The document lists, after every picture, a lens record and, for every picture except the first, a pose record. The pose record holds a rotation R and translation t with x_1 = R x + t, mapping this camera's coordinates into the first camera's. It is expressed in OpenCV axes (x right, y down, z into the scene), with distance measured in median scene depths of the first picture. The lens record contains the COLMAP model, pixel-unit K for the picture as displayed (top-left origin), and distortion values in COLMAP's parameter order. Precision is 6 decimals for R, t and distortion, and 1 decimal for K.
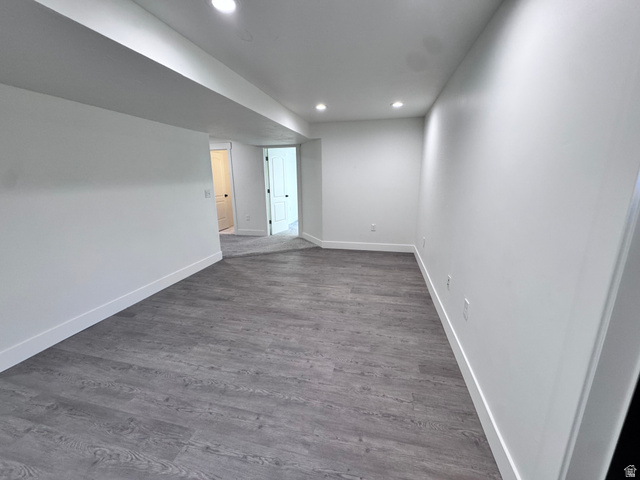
lens RADIAL K [[256.2, 0, 320.3], [0, 256.2, 237.2], [0, 0, 1]] dist [-0.003805, 0.000680]
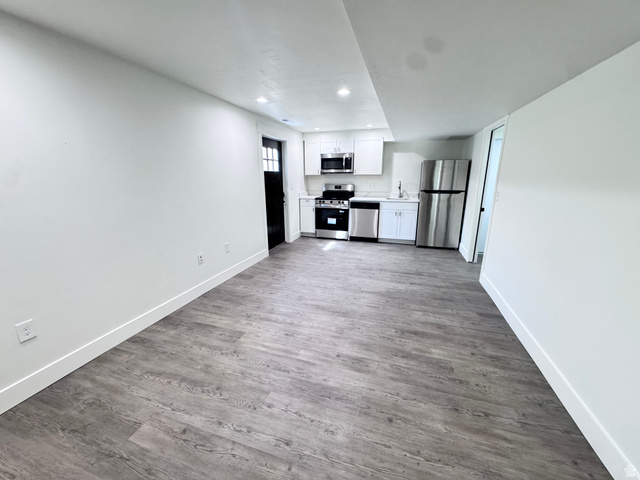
lens RADIAL K [[256.2, 0, 321.7], [0, 256.2, 241.6], [0, 0, 1]] dist [-0.003805, 0.000680]
pose [[-0.996954, -0.004066, 0.077880, -0.183524], [0.032837, 0.883912, 0.466499, -0.405787], [-0.070736, 0.467636, -0.881086, 1.690803]]
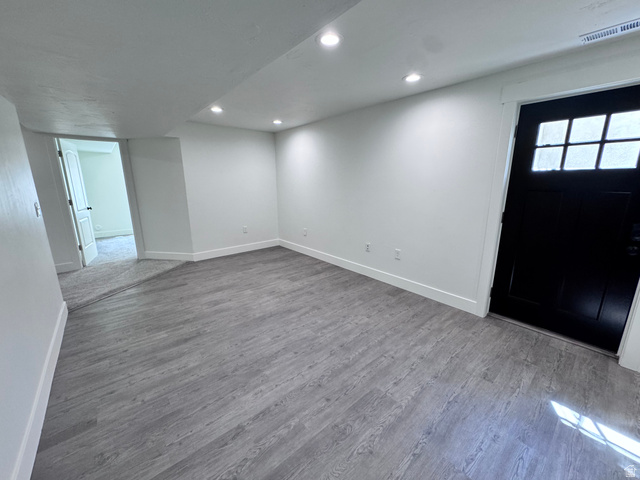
lens RADIAL K [[256.2, 0, 320.5], [0, 256.2, 239.3], [0, 0, 1]] dist [-0.003805, 0.000680]
pose [[0.591491, -0.173872, 0.787341, -0.762532], [0.181323, 0.980145, 0.080230, -0.046433], [-0.785659, 0.095307, 0.611275, 0.197019]]
